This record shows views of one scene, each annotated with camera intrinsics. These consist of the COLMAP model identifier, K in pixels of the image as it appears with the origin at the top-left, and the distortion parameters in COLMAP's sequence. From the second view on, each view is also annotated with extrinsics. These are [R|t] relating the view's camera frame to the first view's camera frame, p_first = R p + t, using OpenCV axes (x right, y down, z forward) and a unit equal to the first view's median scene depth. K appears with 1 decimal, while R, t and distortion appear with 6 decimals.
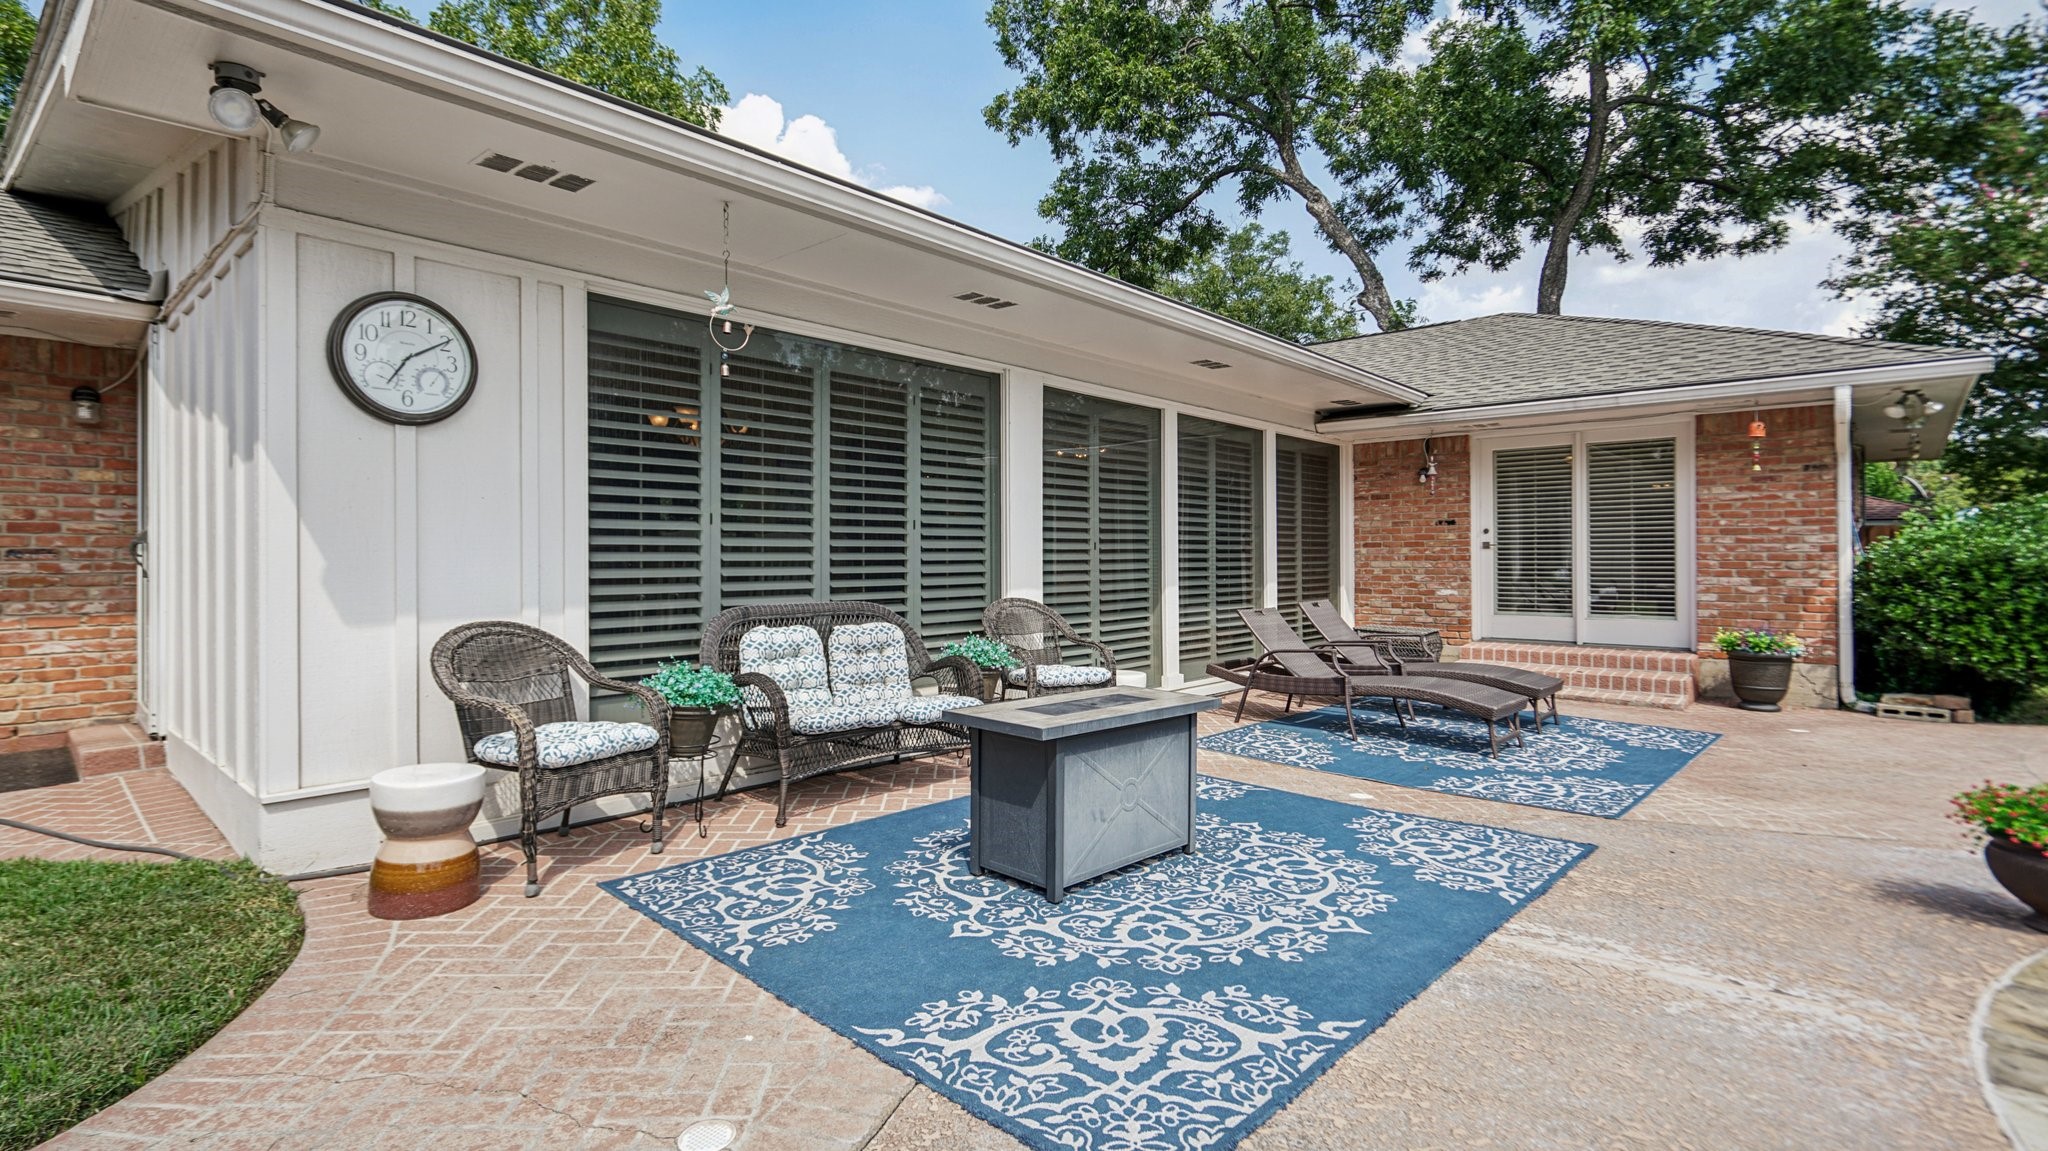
lens RADIAL K [[958.9, 0, 1048.3], [0, 958.9, 564.5], [0, 0, 1]] dist [-0.017322, 0.008194]
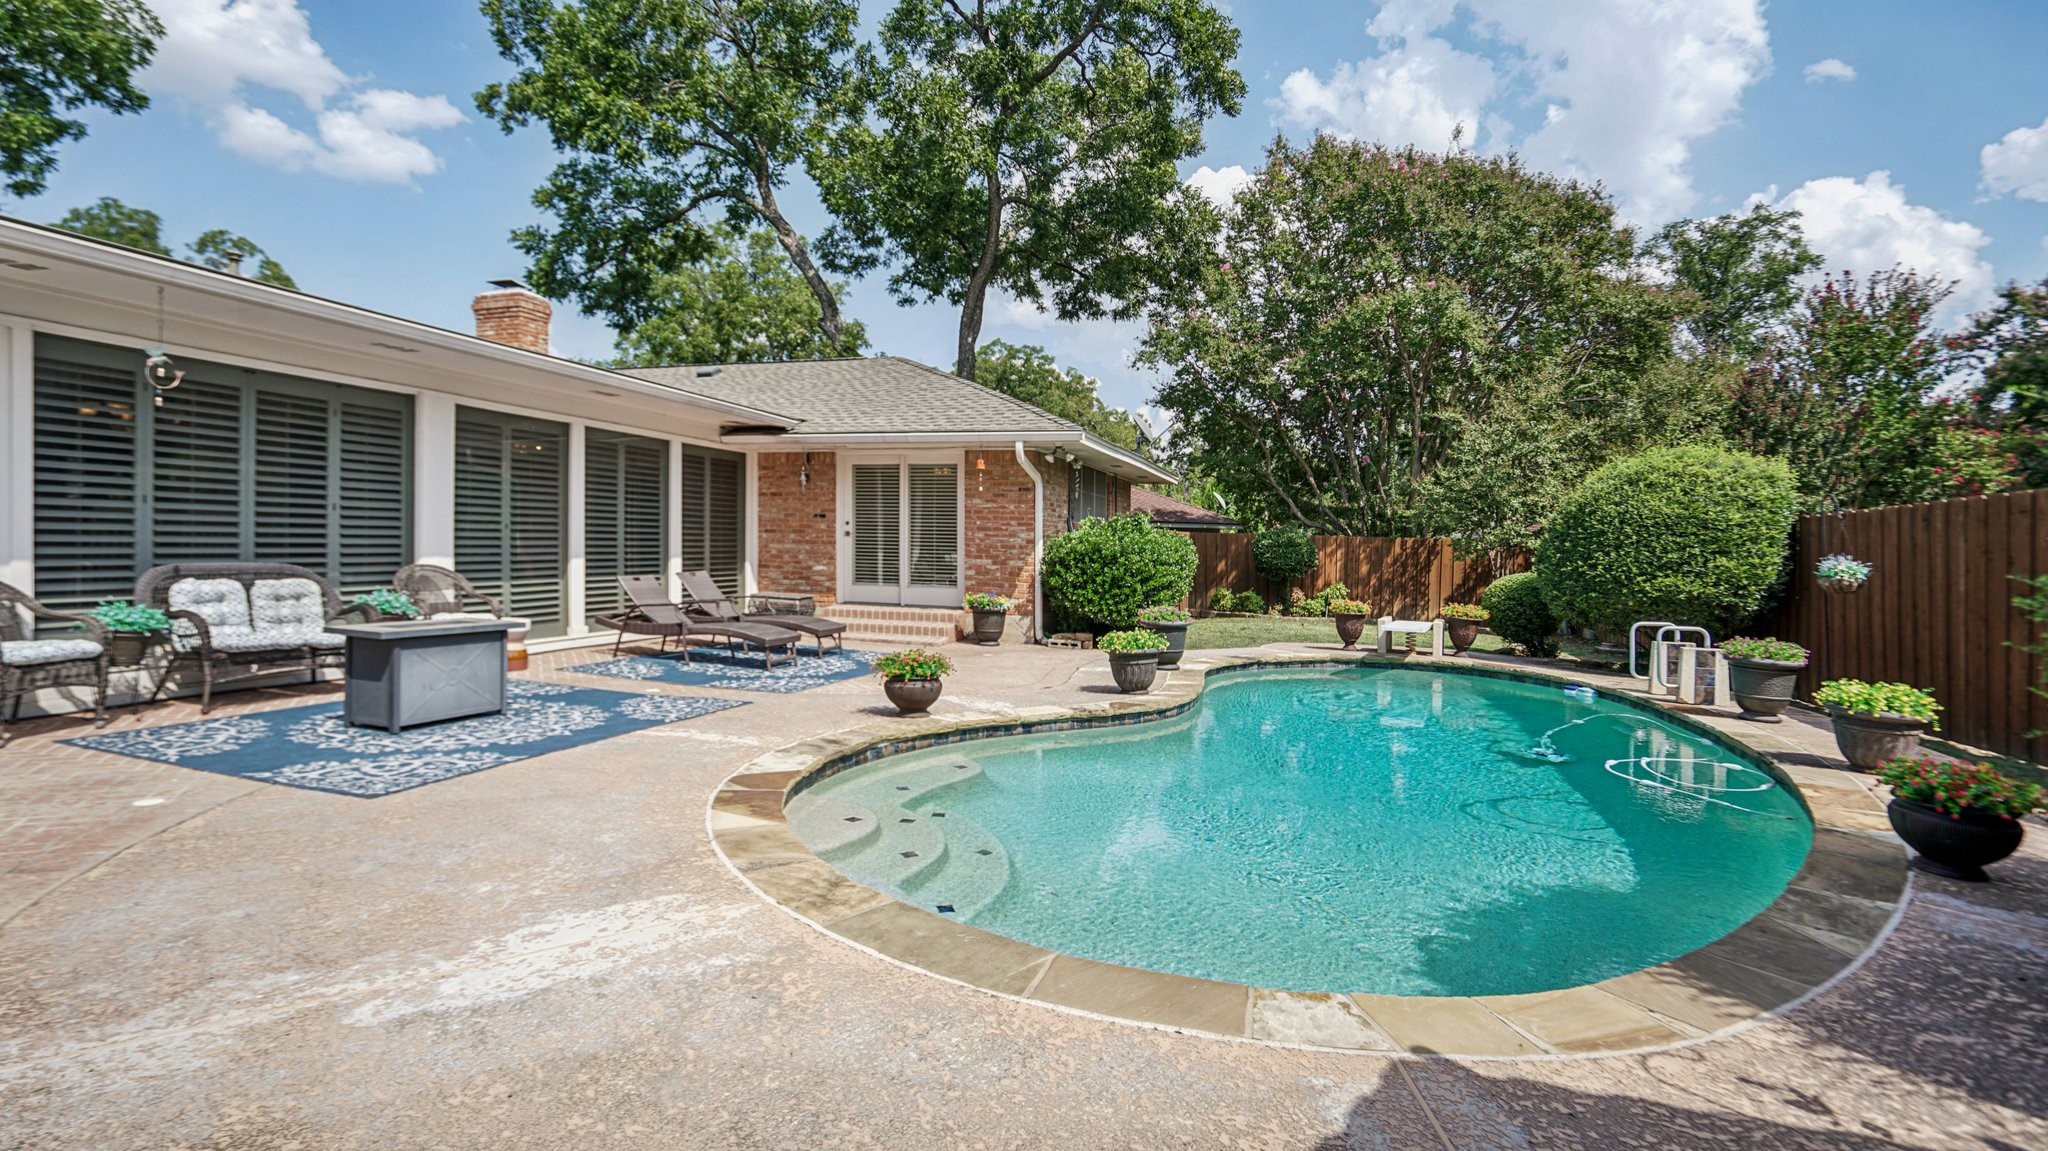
lens RADIAL K [[958.9, 0, 988.4], [0, 958.9, 554.4], [0, 0, 1]] dist [-0.017322, 0.008194]
pose [[0.920767, 0.019205, 0.389641, 0.139249], [-0.023158, 0.999717, 0.005450, -0.003479], [-0.389426, -0.014042, 0.920951, -0.440624]]
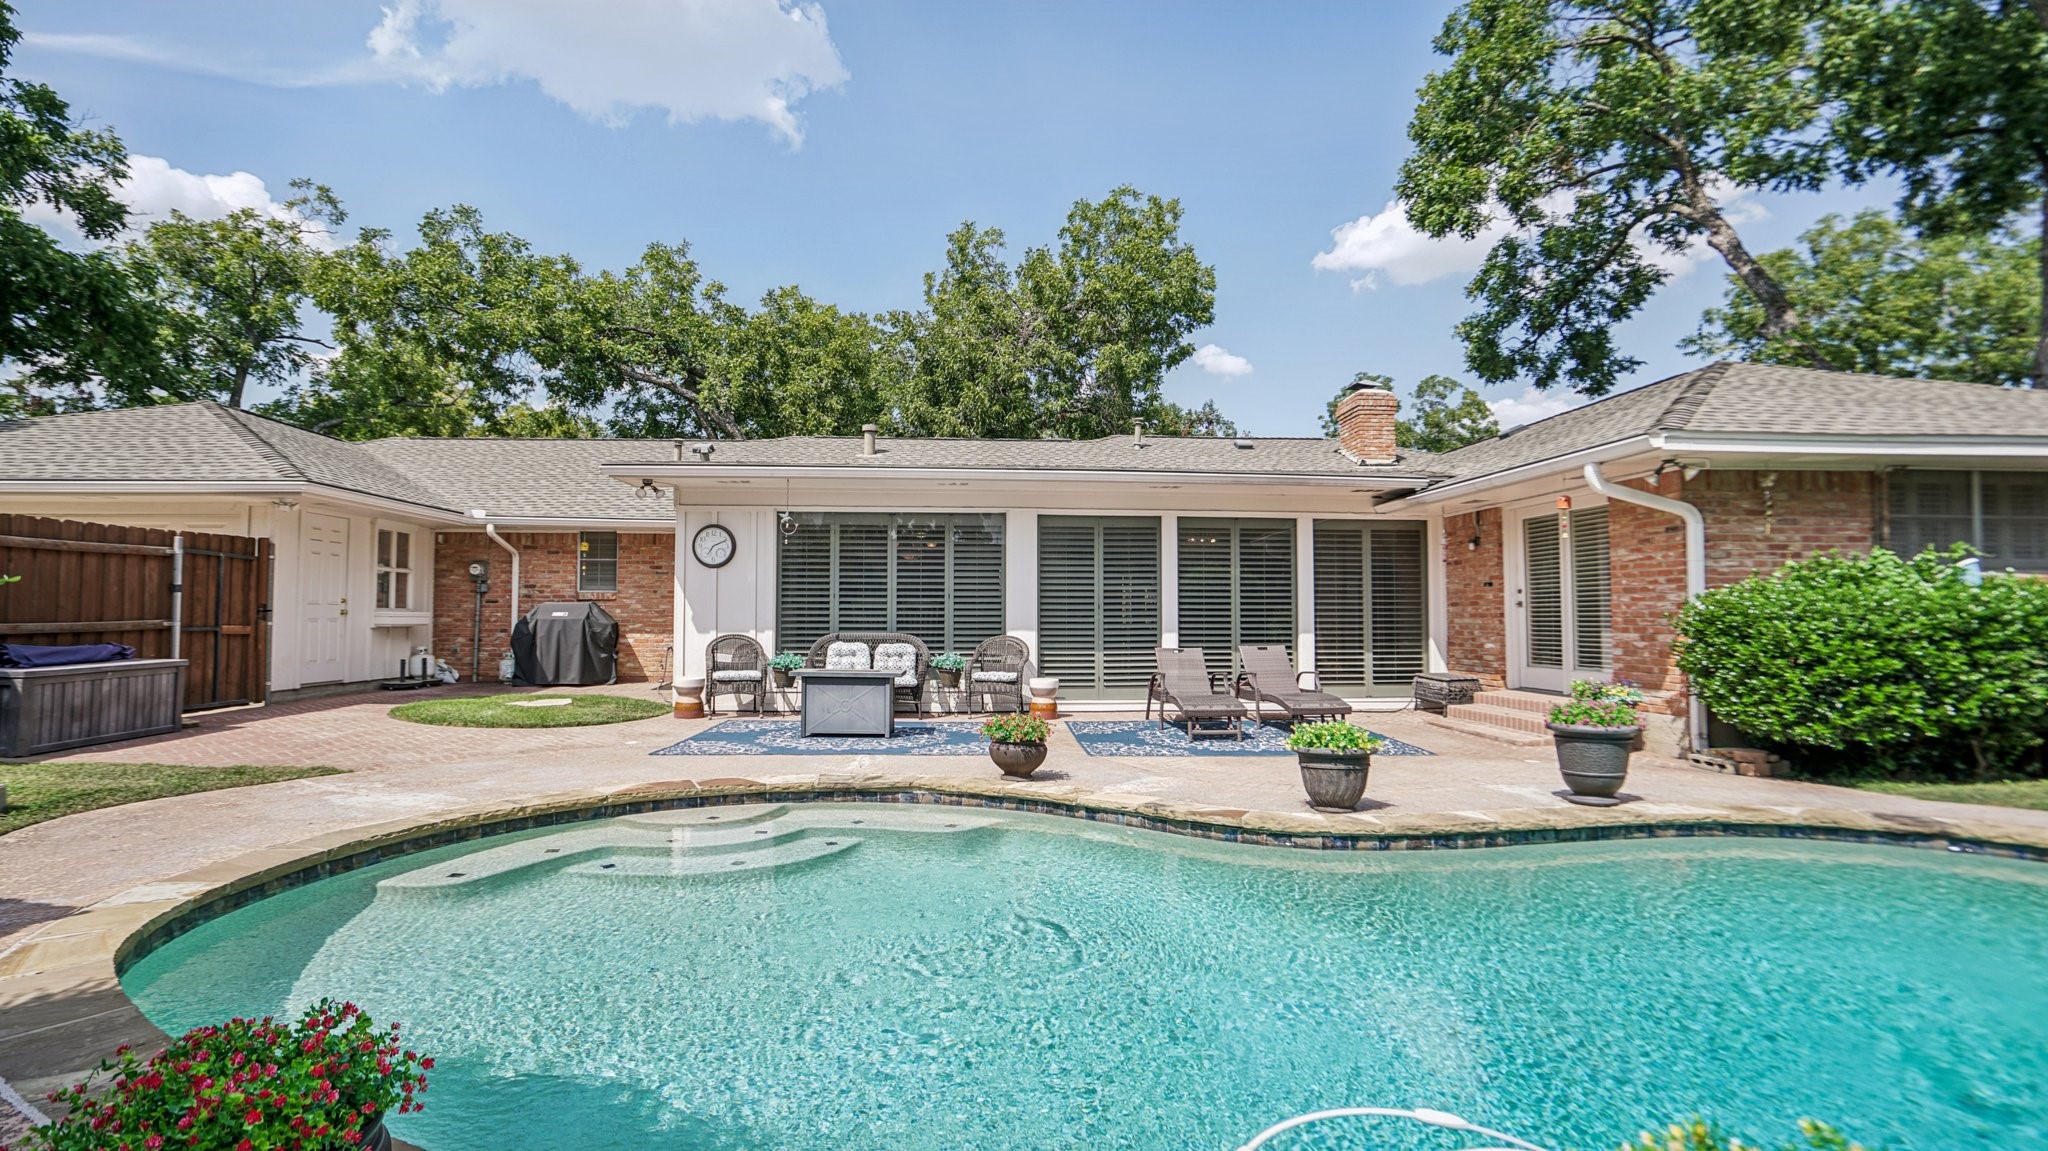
lens RADIAL K [[958.9, 0, 1051.9], [0, 958.9, 568.6], [0, 0, 1]] dist [-0.017322, 0.008194]
pose [[0.741248, -0.030387, -0.670543, 1.024234], [-0.008807, 0.998449, -0.054982, 0.006034], [0.671173, 0.046661, 0.739831, -0.249064]]
